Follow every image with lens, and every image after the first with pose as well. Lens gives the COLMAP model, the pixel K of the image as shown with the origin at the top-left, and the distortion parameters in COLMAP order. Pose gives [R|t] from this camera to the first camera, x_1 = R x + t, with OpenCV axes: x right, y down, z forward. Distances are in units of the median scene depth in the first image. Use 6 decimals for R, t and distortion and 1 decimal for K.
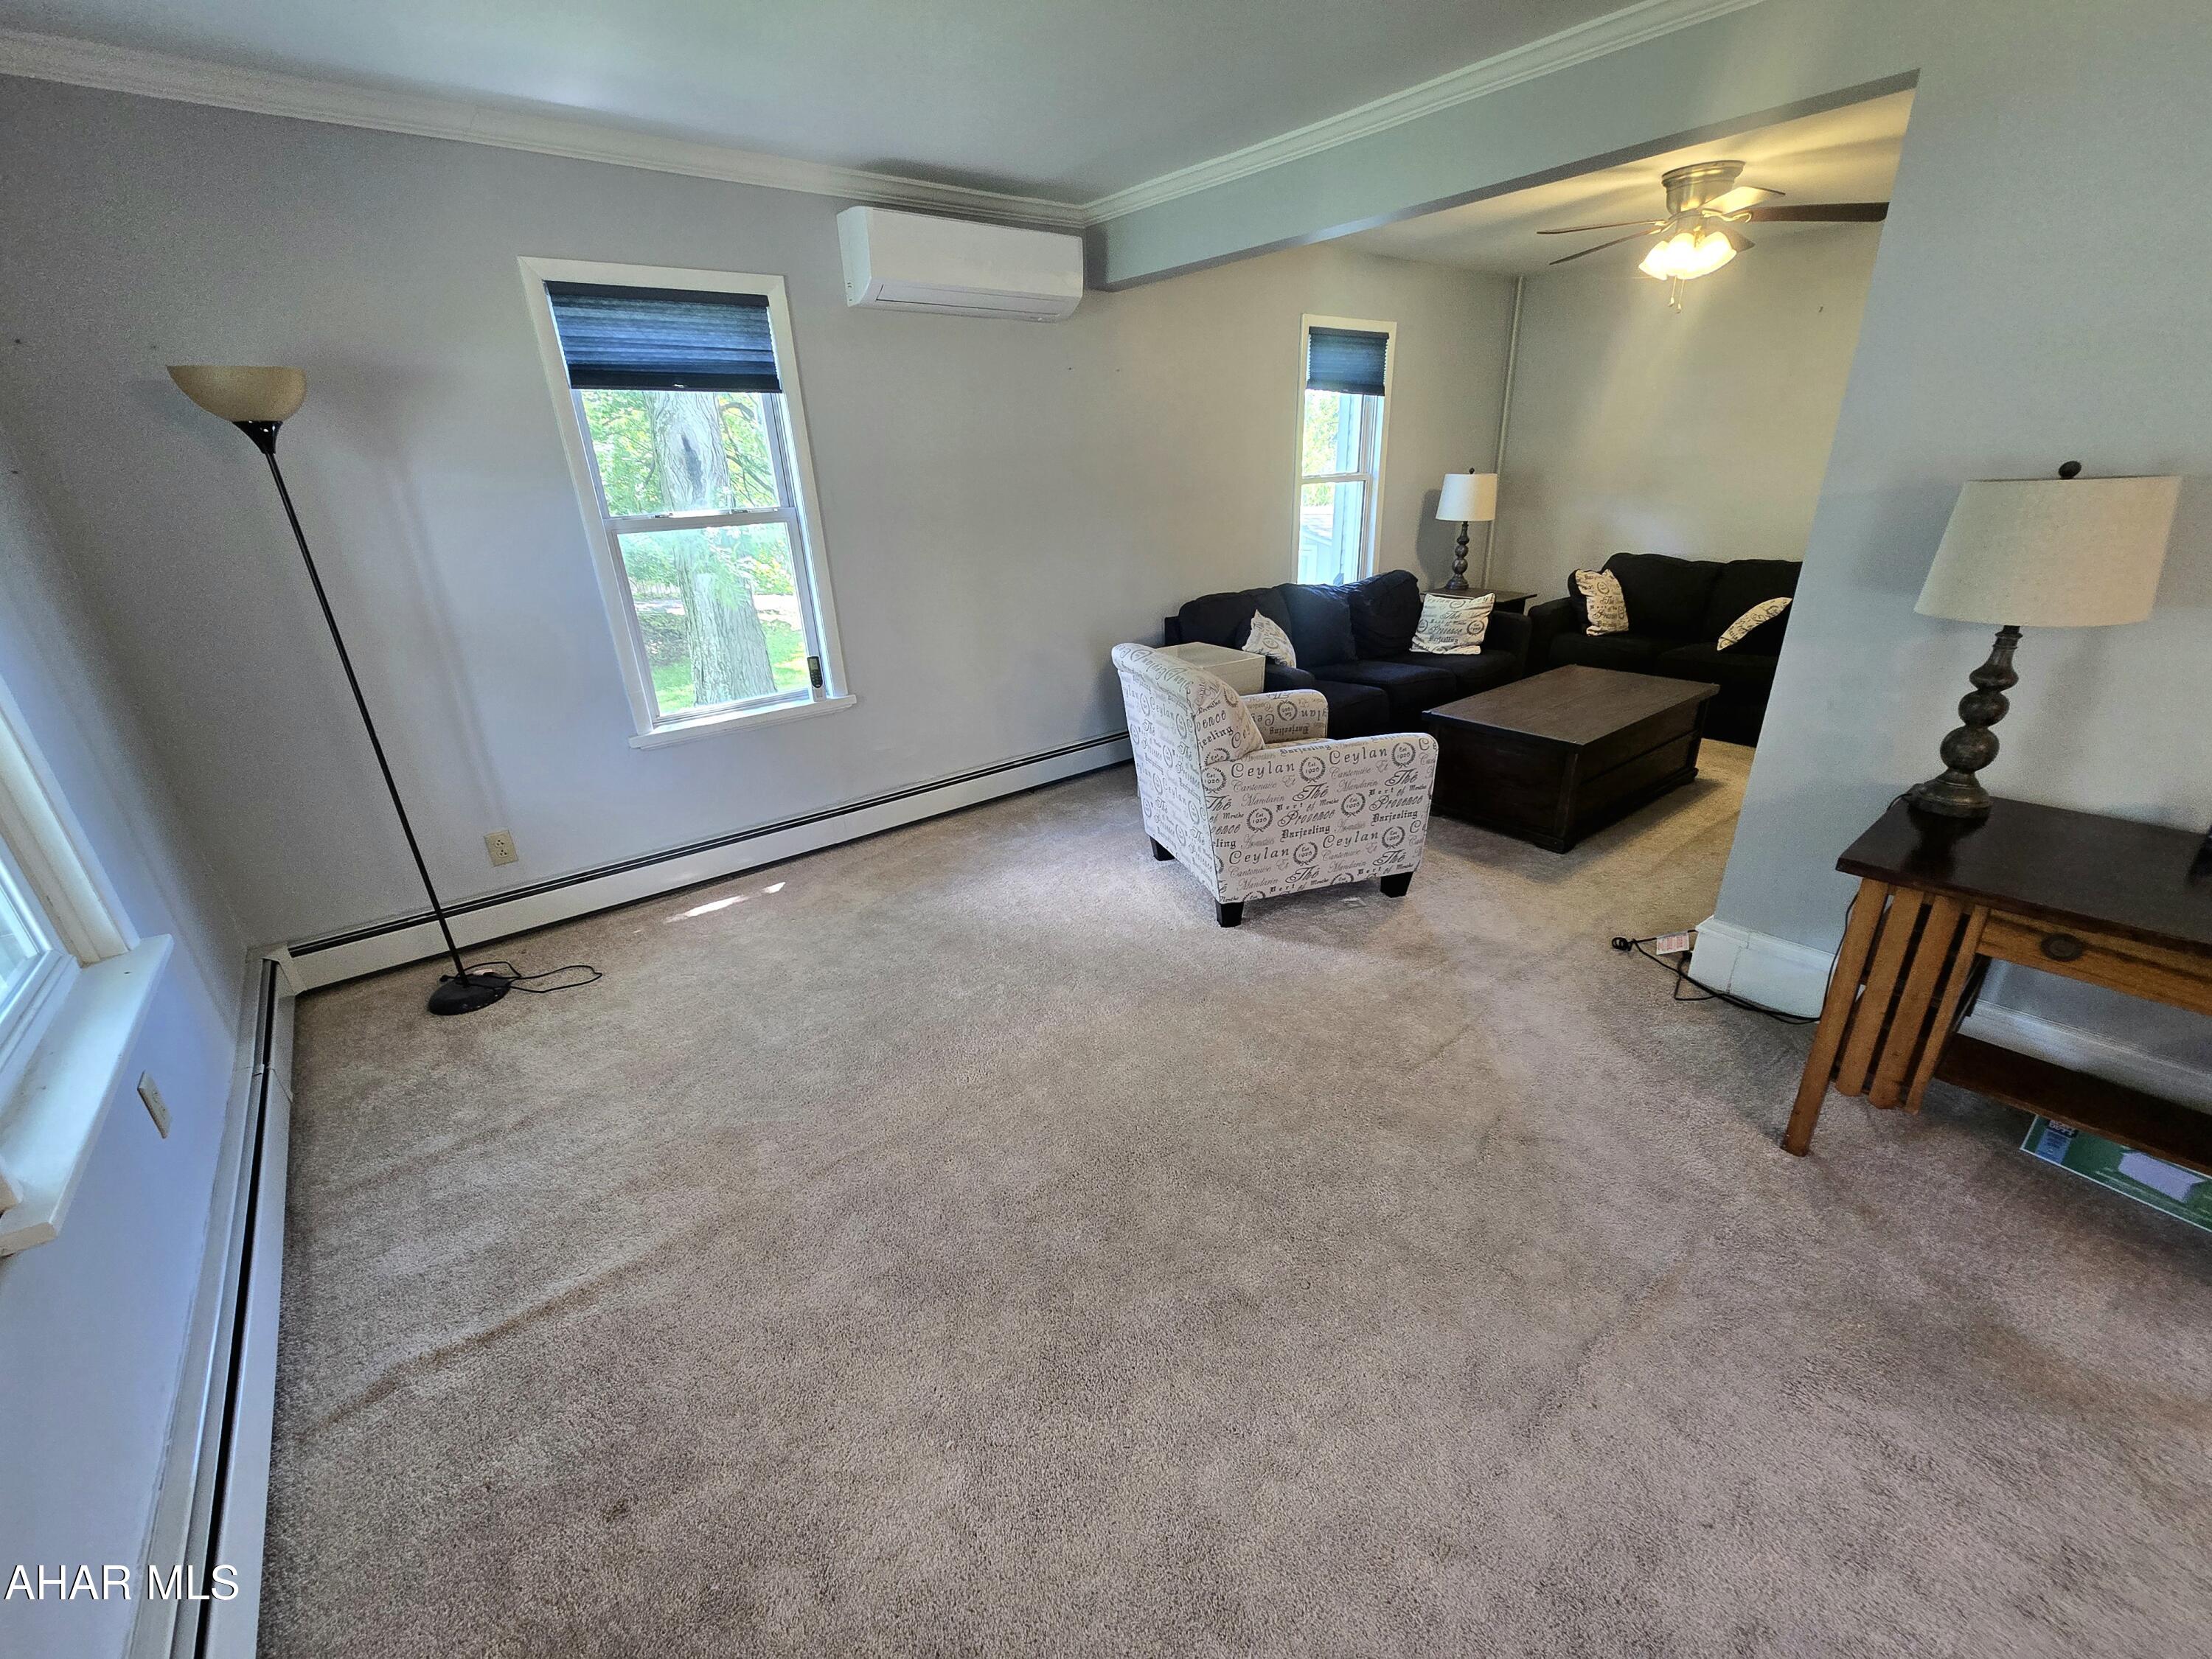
lens RADIAL K [[904.0, 0, 1111.9], [0, 904.0, 837.8], [0, 0, 1]] dist [-0.004210, 0.000212]
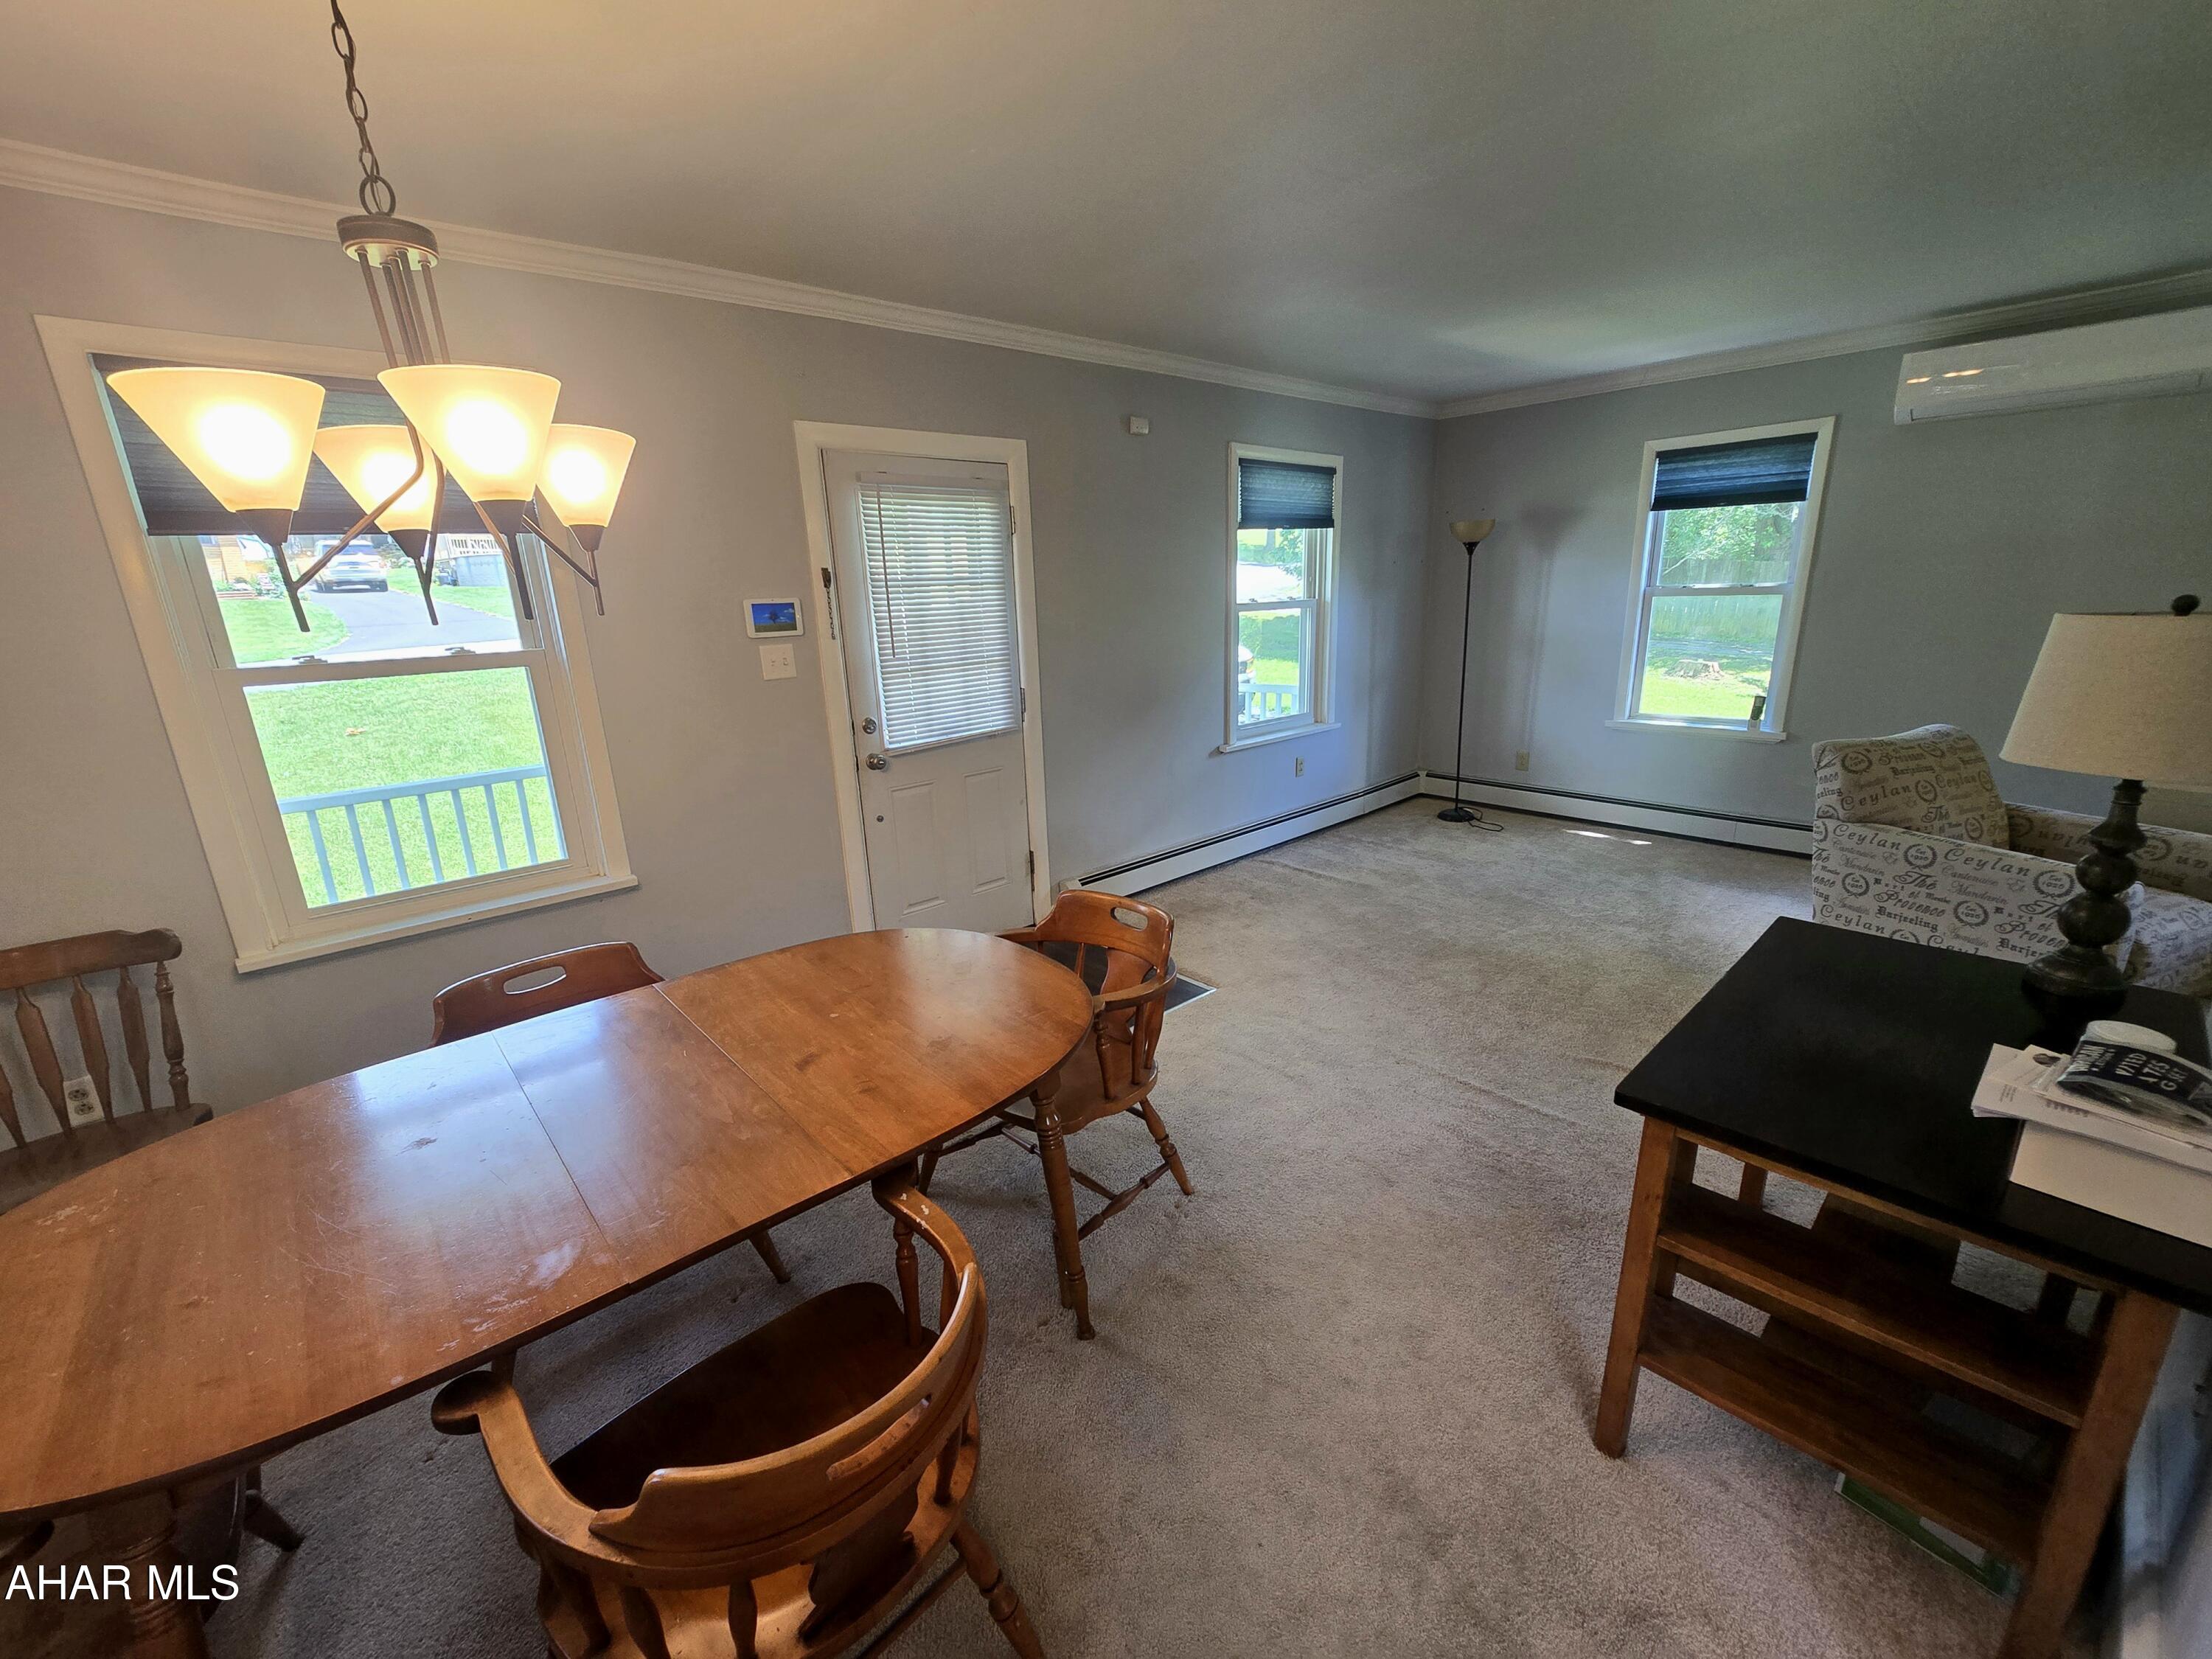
lens RADIAL K [[904.0, 0, 1117.4], [0, 904.0, 819.2], [0, 0, 1]] dist [-0.004210, 0.000212]
pose [[0.068656, 0.286278, -0.955684, 1.087264], [-0.350187, 0.903905, 0.245610, -0.045794], [0.934160, 0.317806, 0.162309, -0.014476]]
